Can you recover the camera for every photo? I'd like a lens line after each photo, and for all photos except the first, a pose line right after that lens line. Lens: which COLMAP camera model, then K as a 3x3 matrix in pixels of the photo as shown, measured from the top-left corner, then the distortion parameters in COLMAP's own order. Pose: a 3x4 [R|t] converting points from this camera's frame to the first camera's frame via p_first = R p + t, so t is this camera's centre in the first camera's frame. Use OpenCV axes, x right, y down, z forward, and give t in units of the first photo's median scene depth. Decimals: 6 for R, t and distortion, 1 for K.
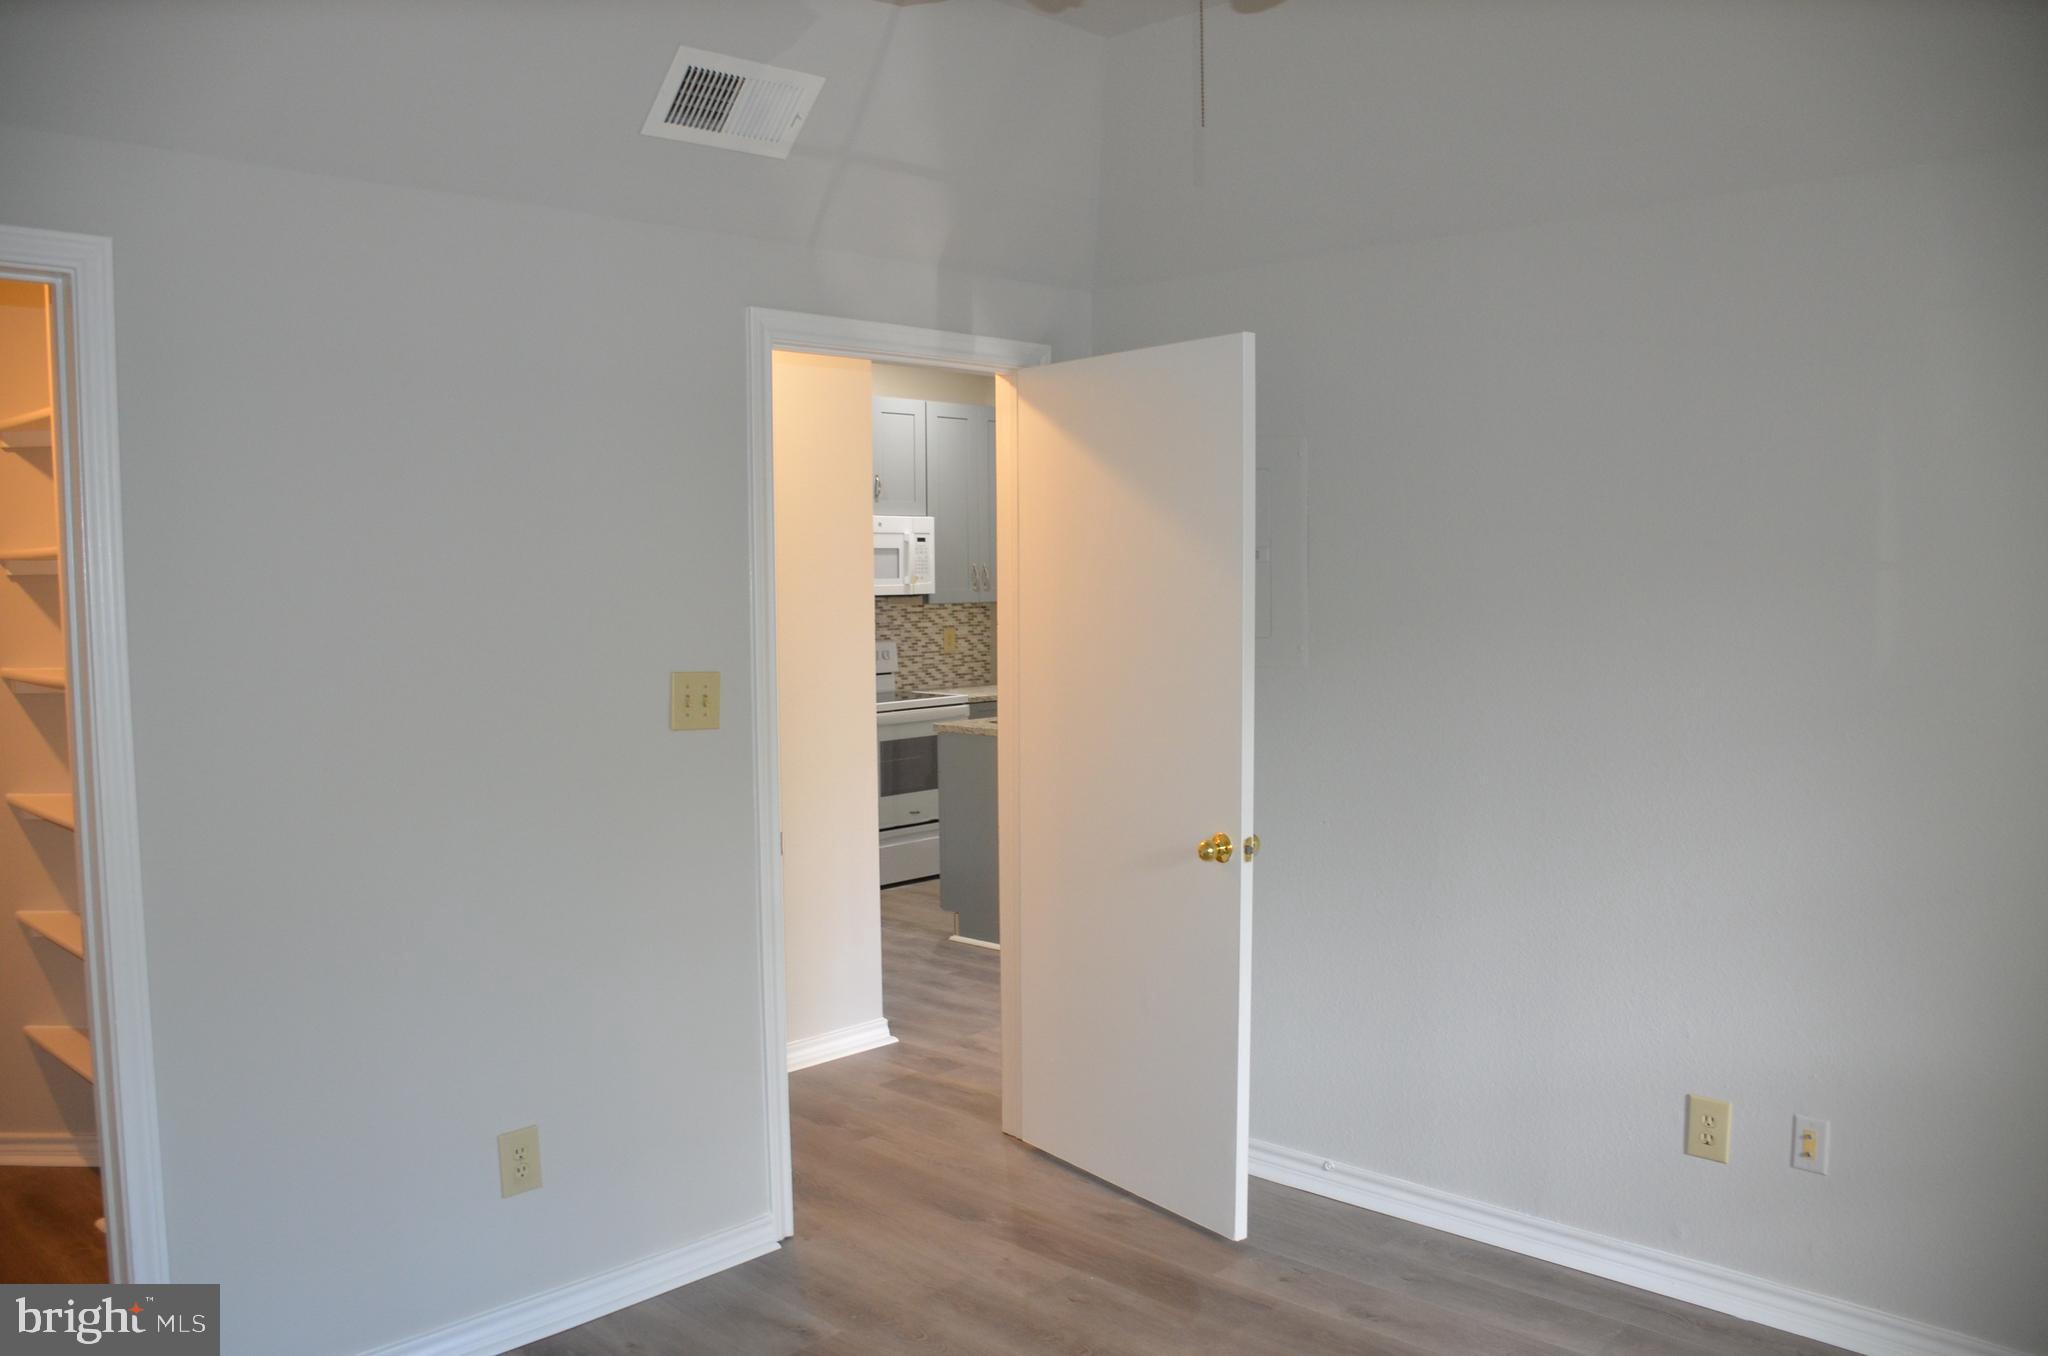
lens RADIAL K [[1583.3, 0, 1024.6], [0, 1583.3, 689.2], [0, 0, 1]] dist [-0.150164, 0.095360]
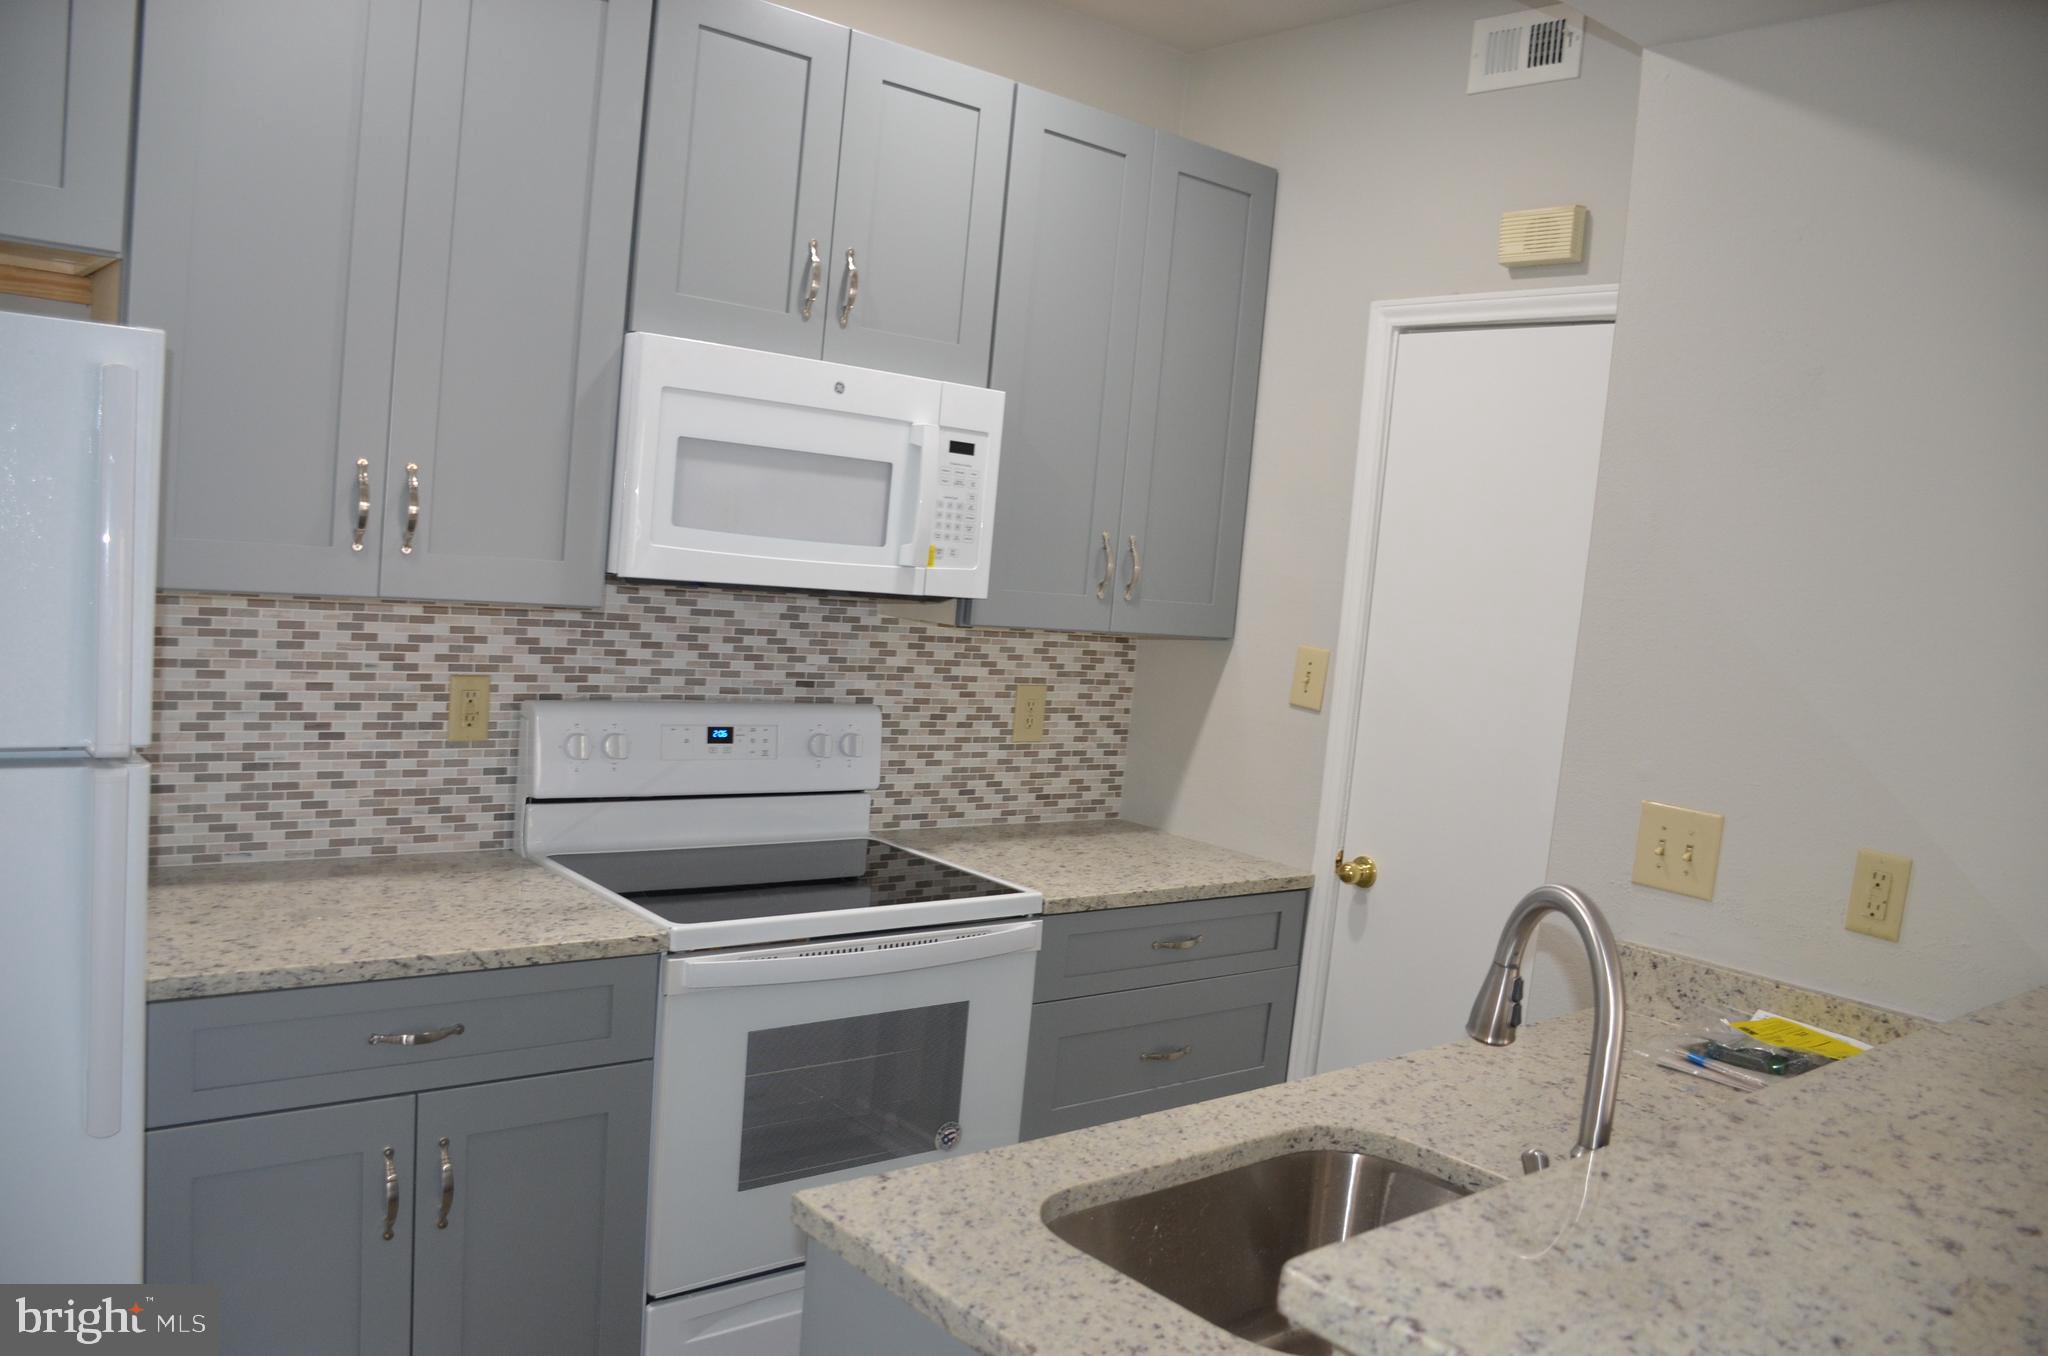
lens RADIAL K [[1583.3, 0, 995.5], [0, 1583.3, 698.9], [0, 0, 1]] dist [-0.150164, 0.095360]
pose [[0.987376, 0.107810, -0.116044, -0.009165], [-0.106389, 0.994154, 0.018393, -0.042475], [0.117349, -0.005815, 0.993074, 0.607271]]
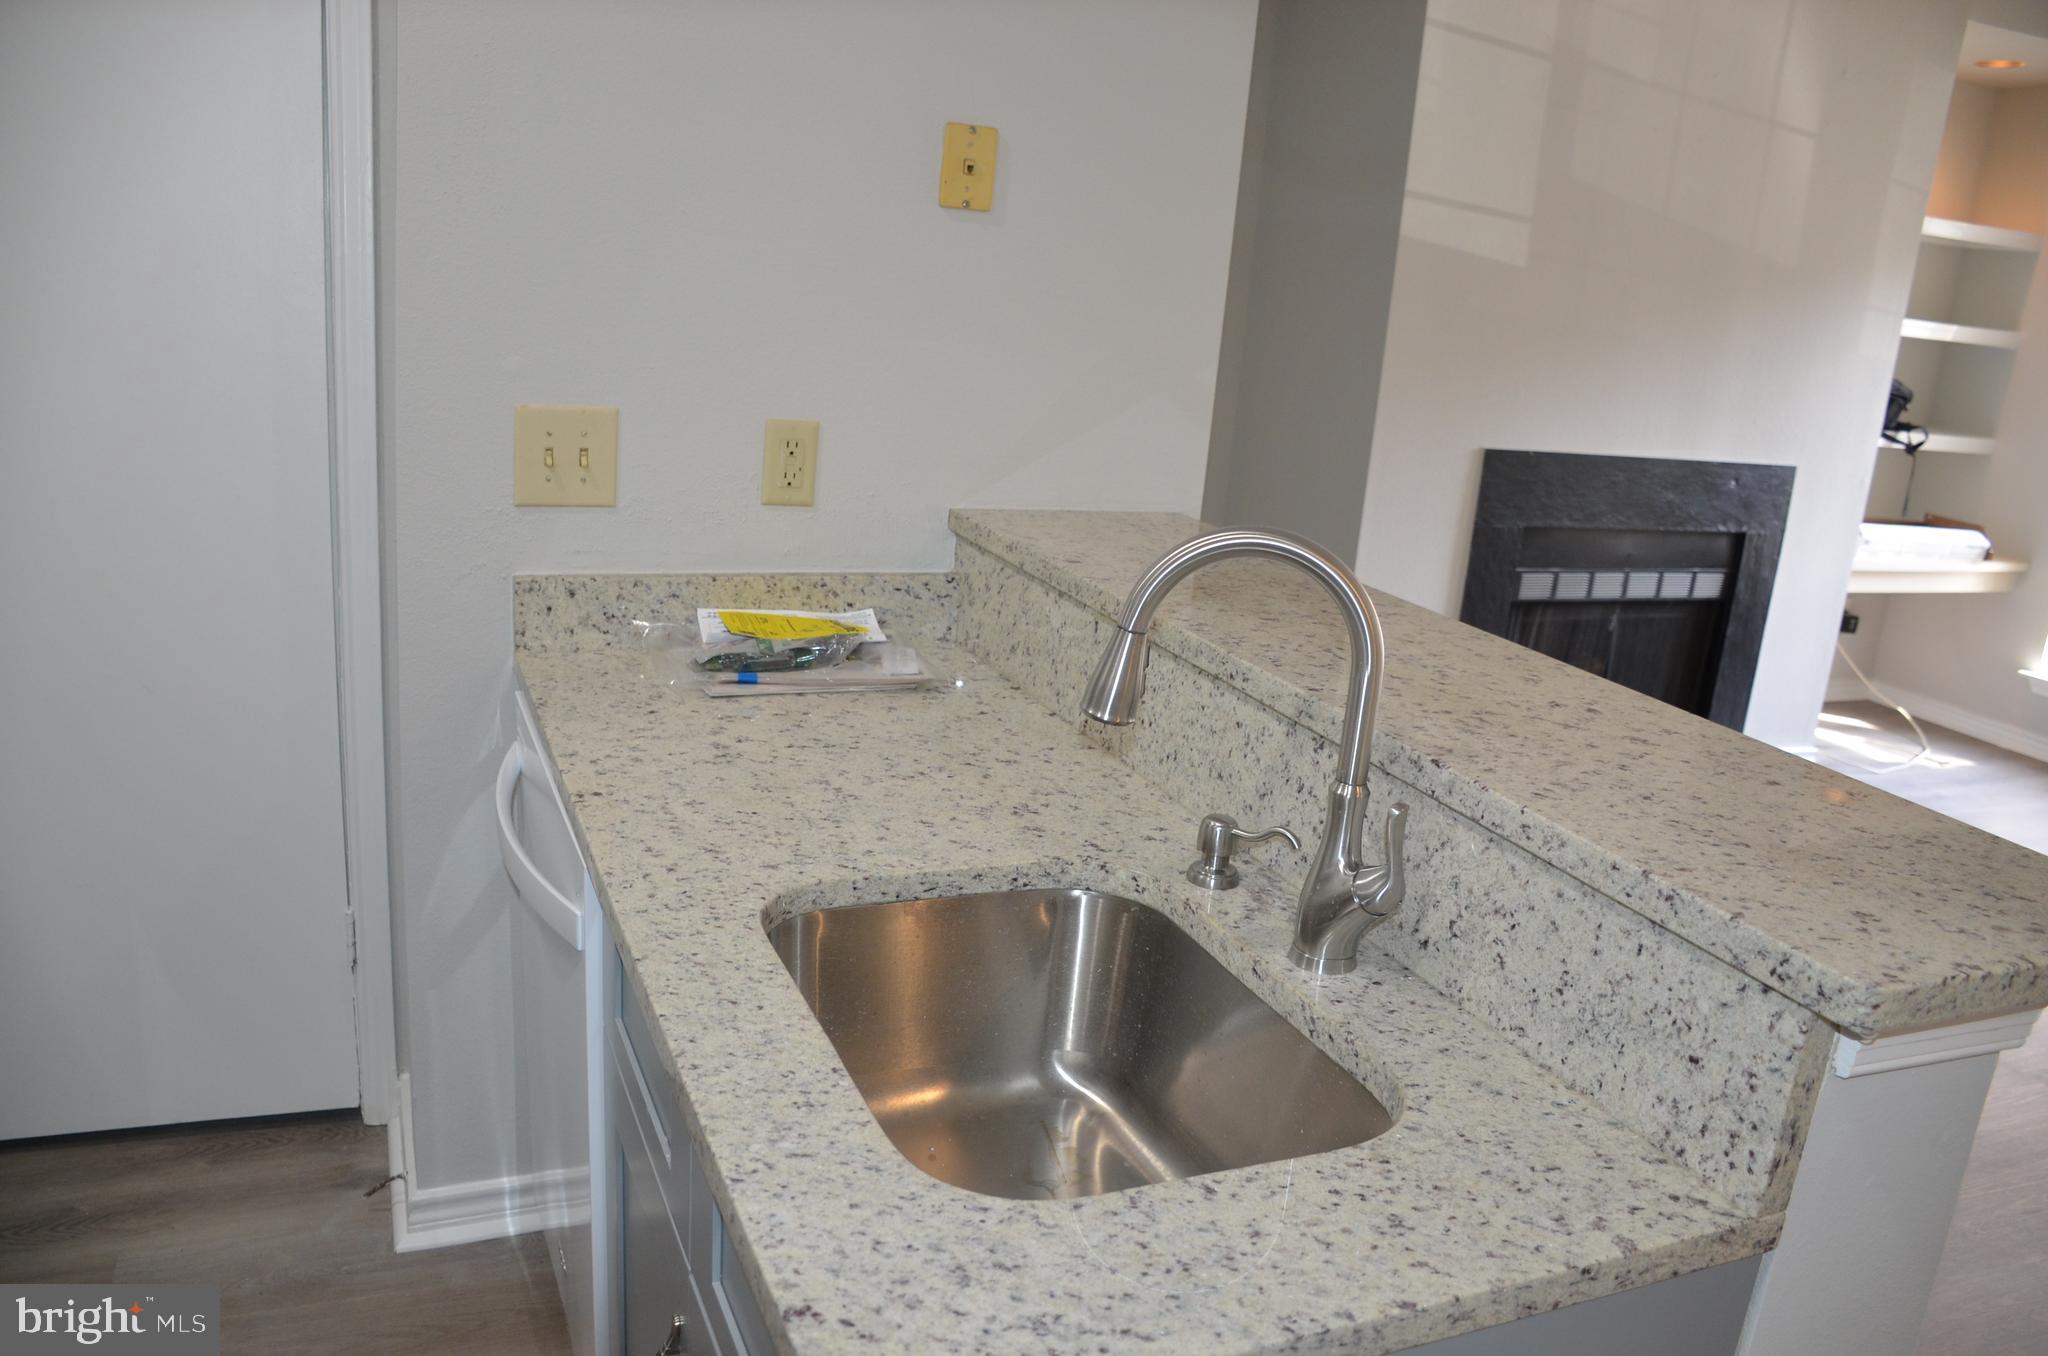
lens RADIAL K [[1583.3, 0, 1018.4], [0, 1583.3, 683.3], [0, 0, 1]] dist [-0.150164, 0.095360]
pose [[0.404842, -0.203005, 0.891567, -0.110171], [-0.017624, 0.973130, 0.229579, -0.045763], [-0.914217, -0.108656, 0.390387, 0.734599]]
